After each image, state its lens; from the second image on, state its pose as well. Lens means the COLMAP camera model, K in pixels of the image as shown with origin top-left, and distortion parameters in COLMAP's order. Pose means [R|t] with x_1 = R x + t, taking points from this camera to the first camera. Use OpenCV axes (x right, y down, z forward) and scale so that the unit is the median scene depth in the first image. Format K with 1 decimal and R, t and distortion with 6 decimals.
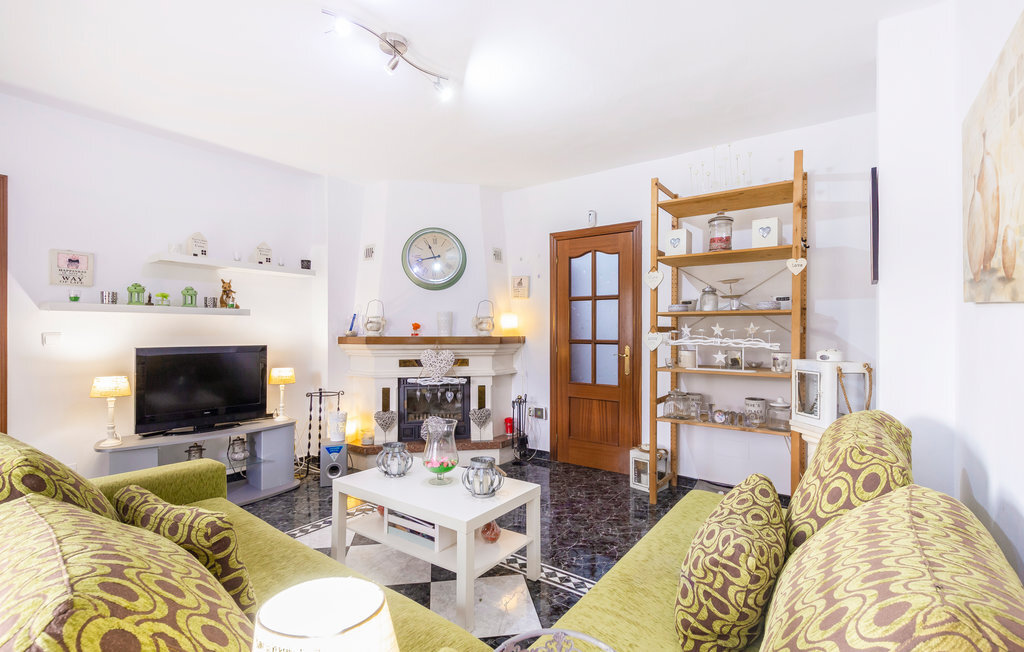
lens RADIAL K [[483.3, 0, 514.2], [0, 483.3, 328.8], [0, 0, 1]] dist [0.000984, 0.000273]
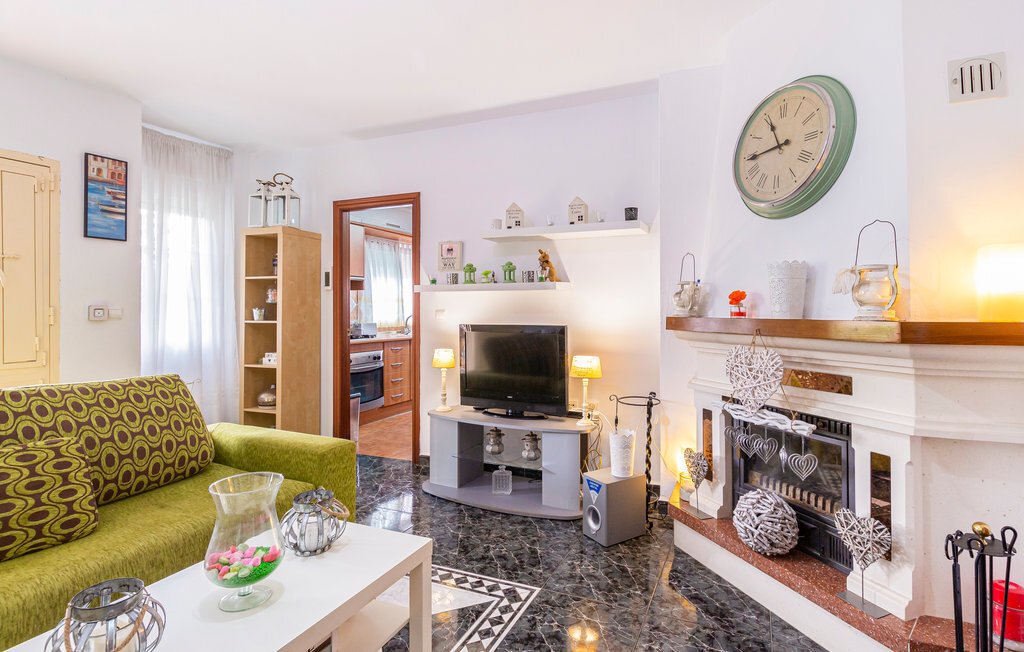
lens RADIAL K [[520.4, 0, 531.3], [0, 520.4, 305.0], [0, 0, 1]] dist [0.000605, 0.000180]
pose [[0.203148, -0.008779, -0.979109, 0.287982], [0.009492, 0.999930, -0.006996, 0.004641], [0.979102, -0.007873, 0.203218, 0.707354]]
